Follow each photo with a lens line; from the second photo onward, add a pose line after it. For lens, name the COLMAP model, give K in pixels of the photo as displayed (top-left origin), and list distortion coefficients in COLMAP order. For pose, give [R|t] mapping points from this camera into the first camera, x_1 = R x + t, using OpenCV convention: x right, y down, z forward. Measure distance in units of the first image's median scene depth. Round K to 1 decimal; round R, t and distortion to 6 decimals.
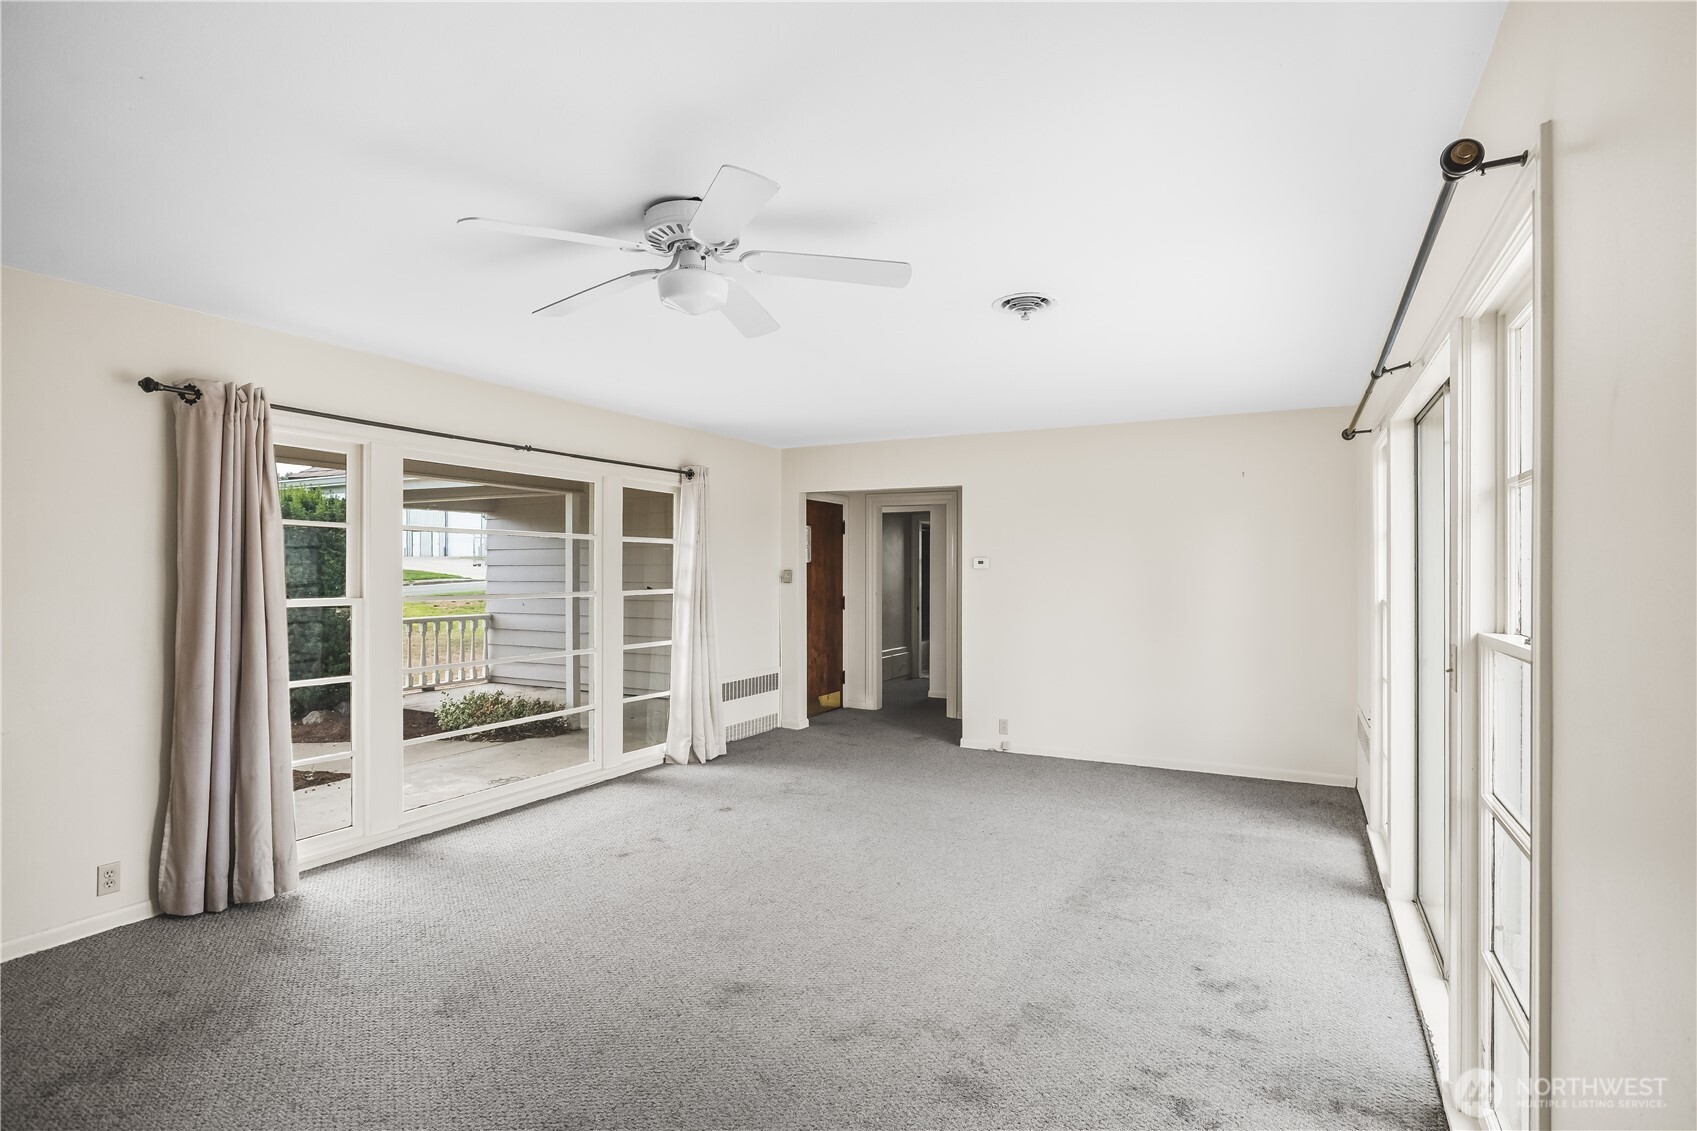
lens RADIAL K [[824.7, 0, 848.4], [0, 824.7, 564.6], [0, 0, 1]] dist [-0.010263, 0.000102]
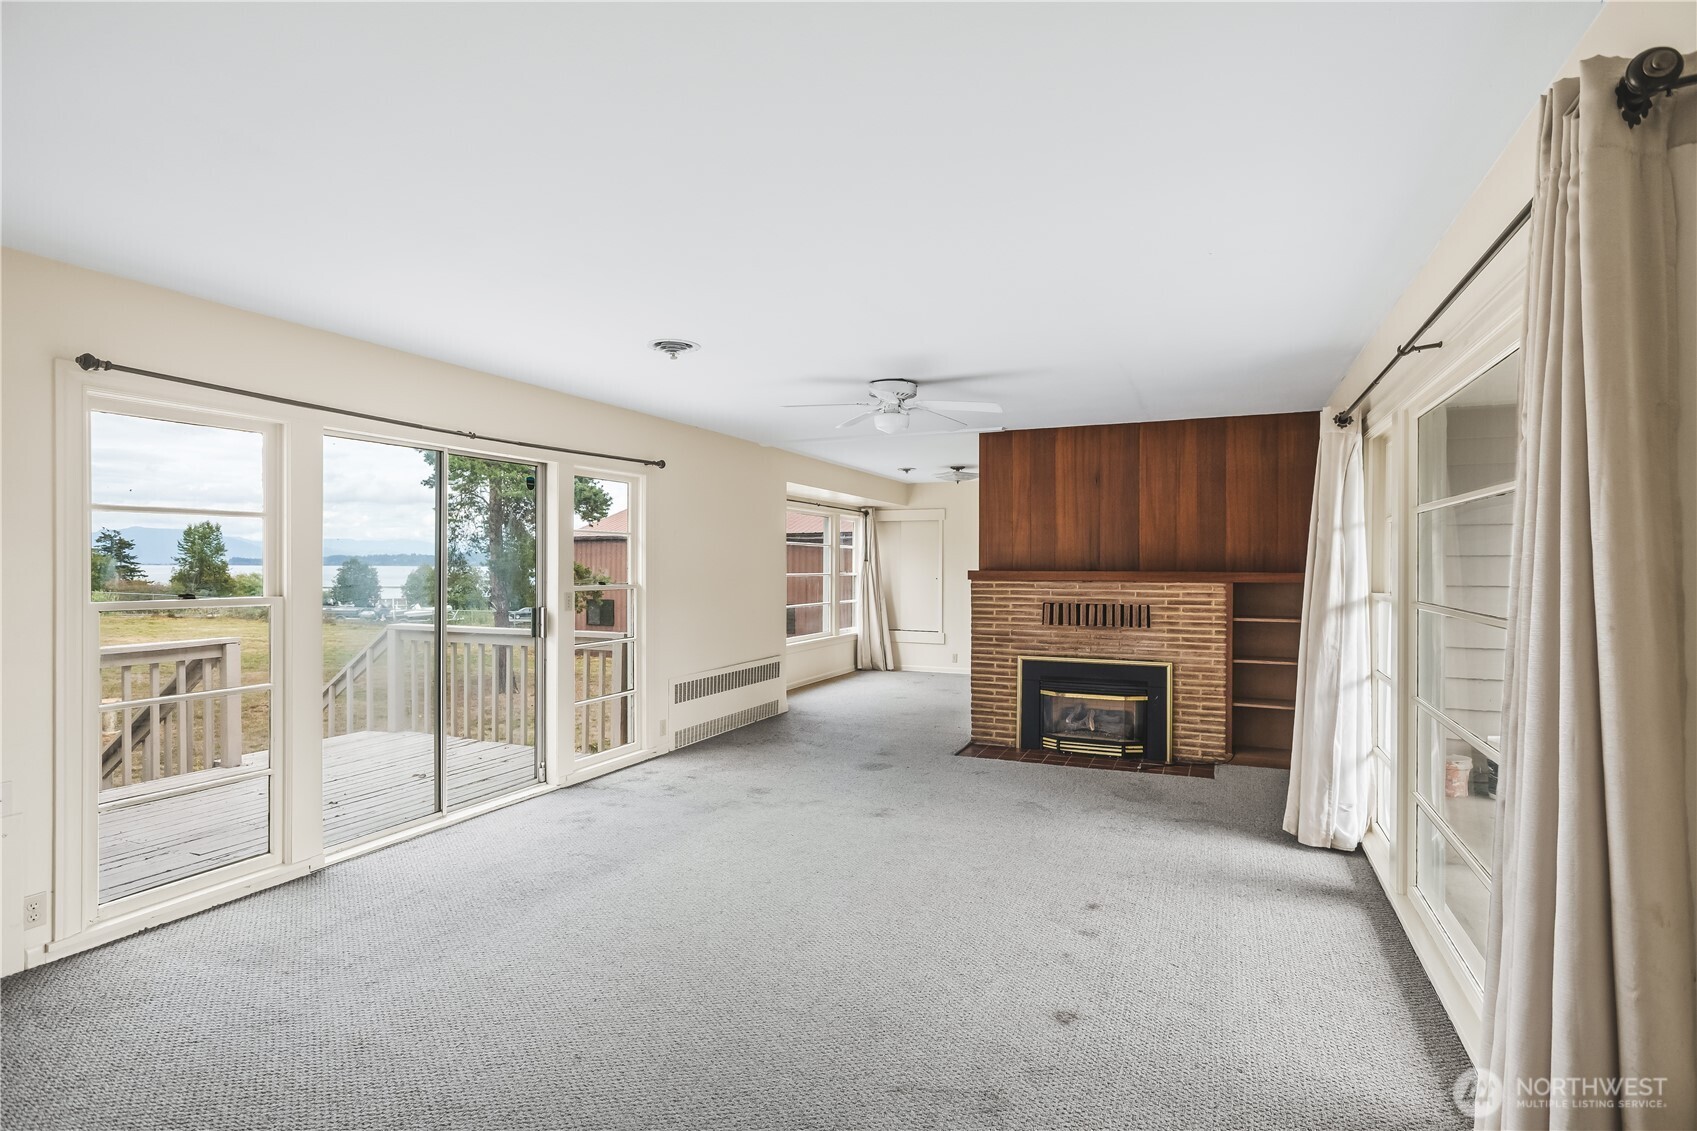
lens RADIAL K [[824.7, 0, 849.4], [0, 824.7, 568.8], [0, 0, 1]] dist [-0.010263, 0.000102]
pose [[-0.997224, -0.001425, -0.074453, 0.046745], [-0.001699, 0.999992, 0.003624, 0.009961], [0.074447, 0.003741, -0.997218, 2.372695]]
